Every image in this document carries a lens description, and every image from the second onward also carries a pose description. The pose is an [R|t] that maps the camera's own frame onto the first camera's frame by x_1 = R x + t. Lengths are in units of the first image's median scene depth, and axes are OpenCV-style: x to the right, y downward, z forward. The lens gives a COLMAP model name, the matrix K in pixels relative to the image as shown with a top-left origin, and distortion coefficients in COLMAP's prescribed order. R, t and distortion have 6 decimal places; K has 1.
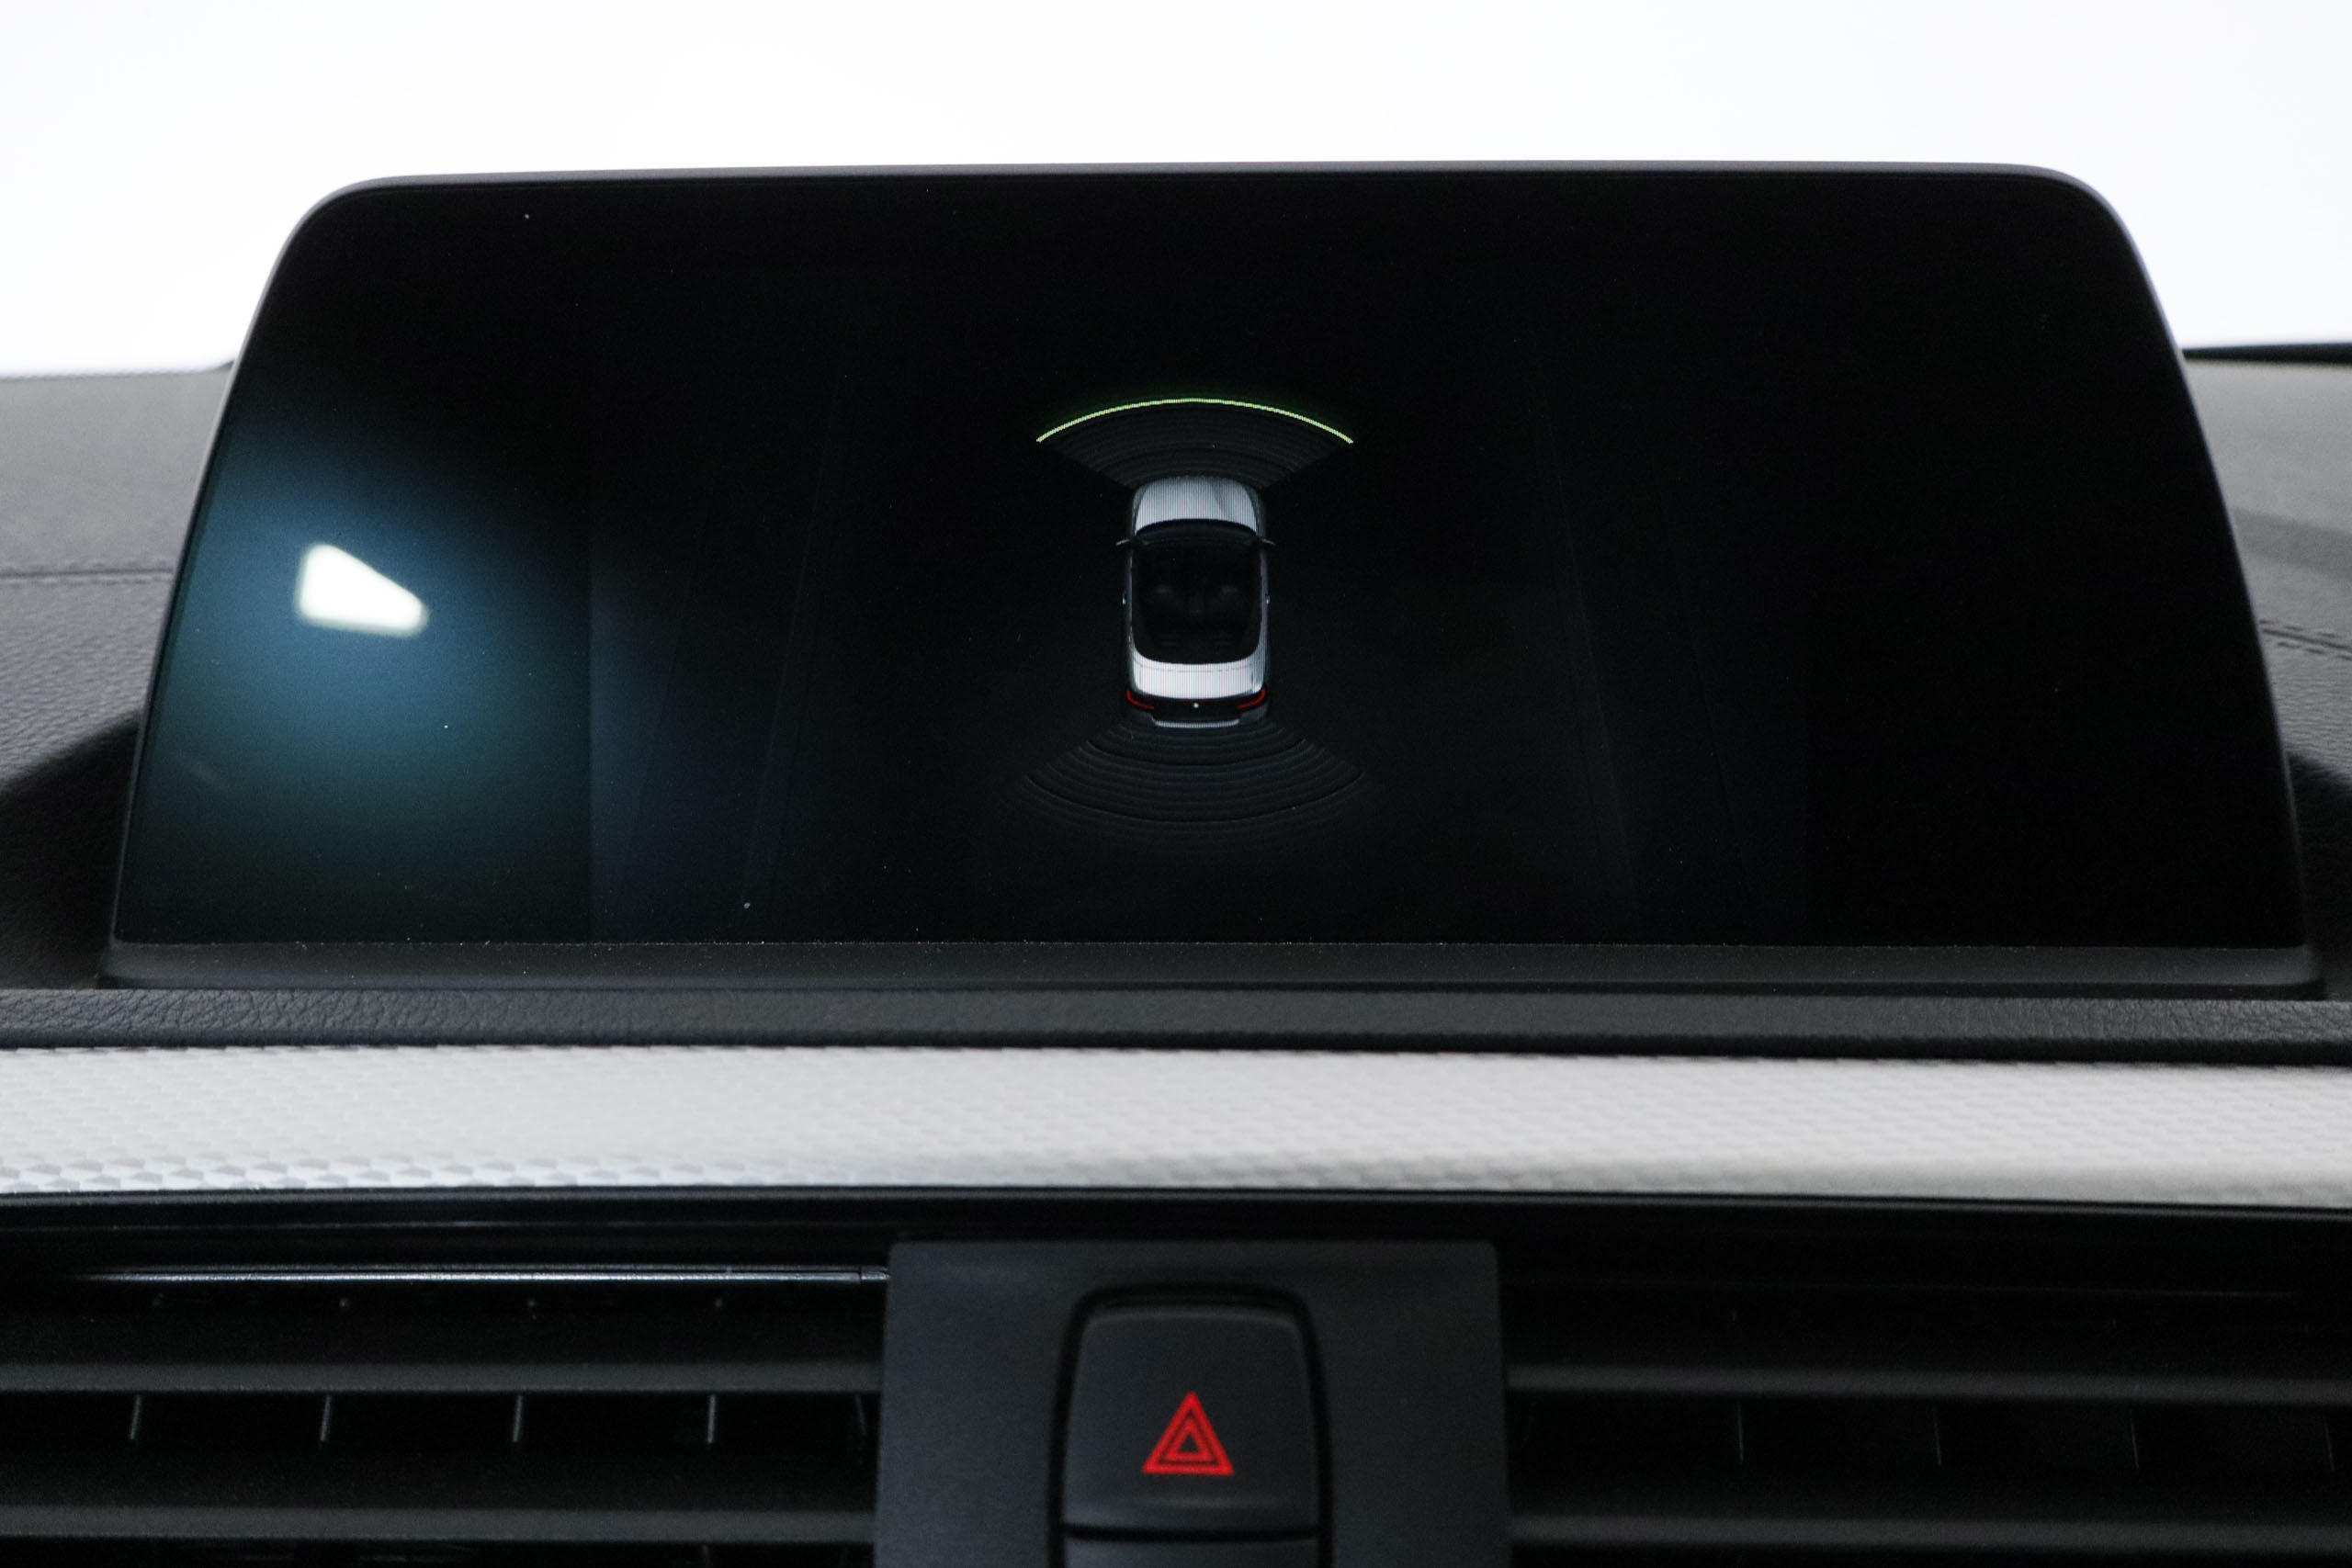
lens RADIAL K [[2219.7, 0, 1176.0], [0, 2219.7, 784.0], [0, 0, 1]] dist [0.065907, -0.112354]
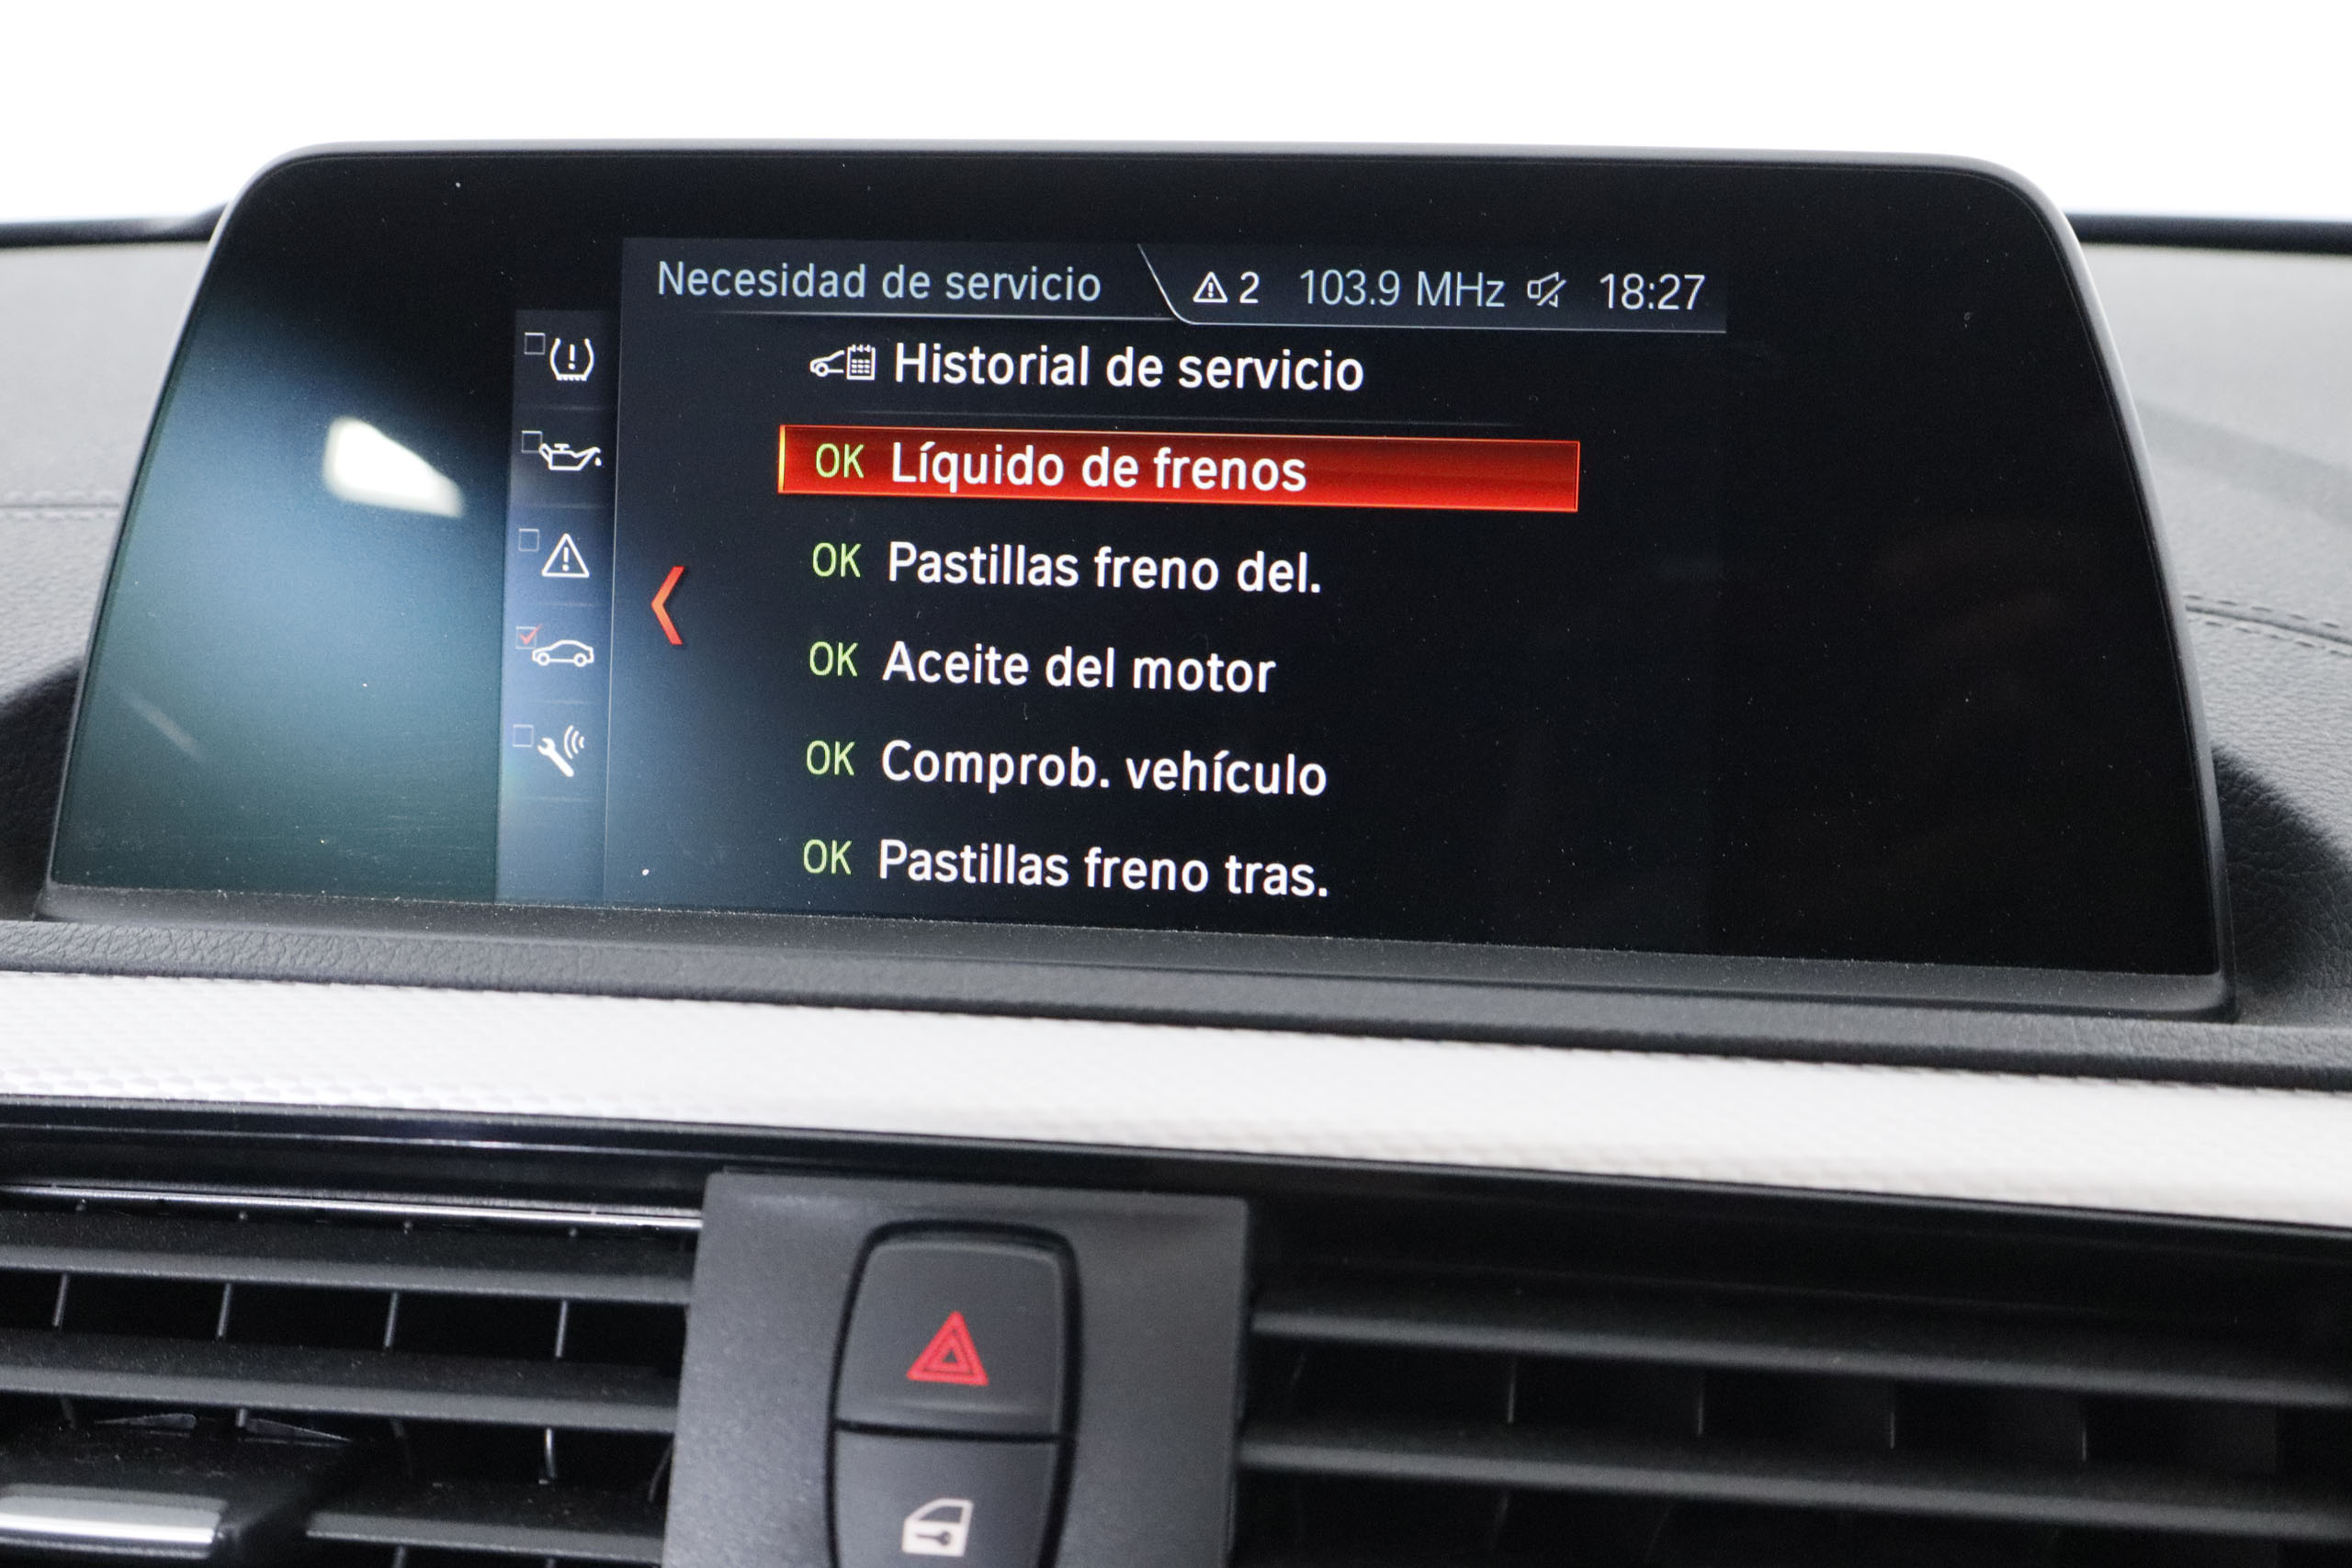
lens RADIAL K [[3347.6, 0, 1166.1], [0, 3347.6, 797.3], [0, 0, 1]] dist [0.012014, 0.013134]
pose [[0.992373, 0.035674, -0.117997, 0.267608], [-0.033819, 0.999271, 0.017693, -0.017158], [0.118542, -0.013567, 0.992856, -0.582821]]
